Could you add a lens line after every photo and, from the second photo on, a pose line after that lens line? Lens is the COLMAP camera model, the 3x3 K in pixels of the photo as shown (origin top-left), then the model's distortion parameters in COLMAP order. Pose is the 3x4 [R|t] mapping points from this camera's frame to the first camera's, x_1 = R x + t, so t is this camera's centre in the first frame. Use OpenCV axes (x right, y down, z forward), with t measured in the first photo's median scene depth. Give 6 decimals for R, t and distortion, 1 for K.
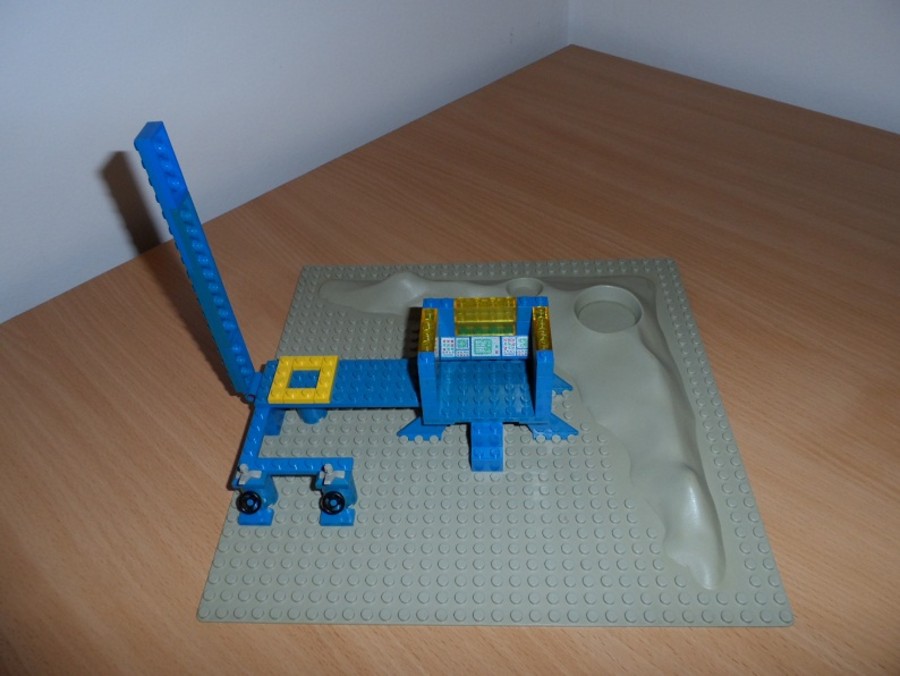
lens RADIAL K [[700.6, 0, 450.0], [0, 700.6, 338.0], [0, 0, 1]] dist [-0.031042, 0.006000]
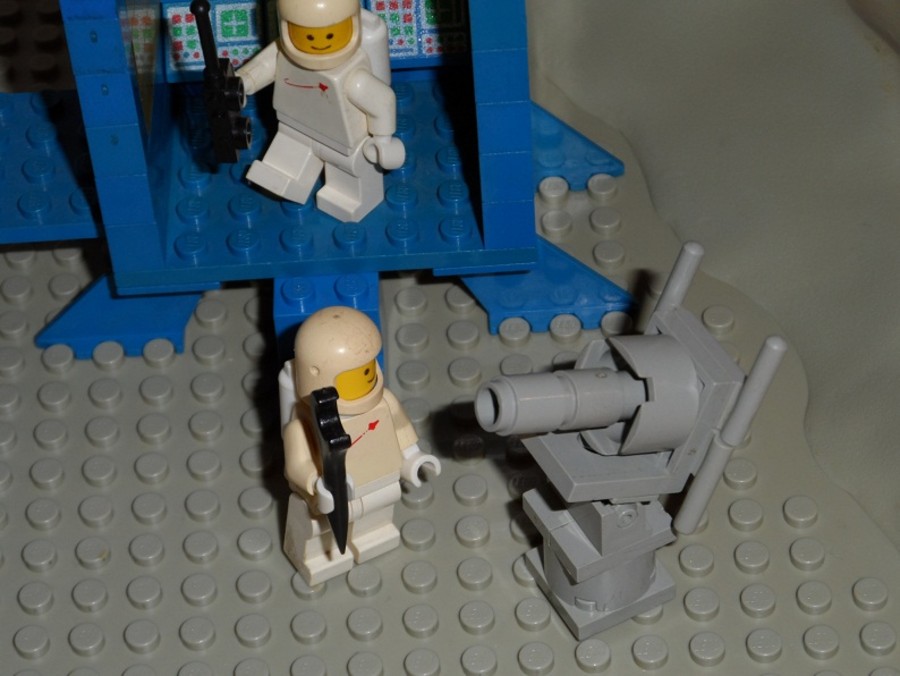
lens RADIAL K [[2639.1, 0, 450.0], [0, 2639.1, 338.0], [0, 0, 1]] dist [-0.155158, -0.989343]
pose [[0.997933, -0.048247, 0.042441, 0.054241], [0.045615, 0.997099, 0.060926, 0.077596], [-0.045257, -0.058864, 0.997240, -0.126971]]
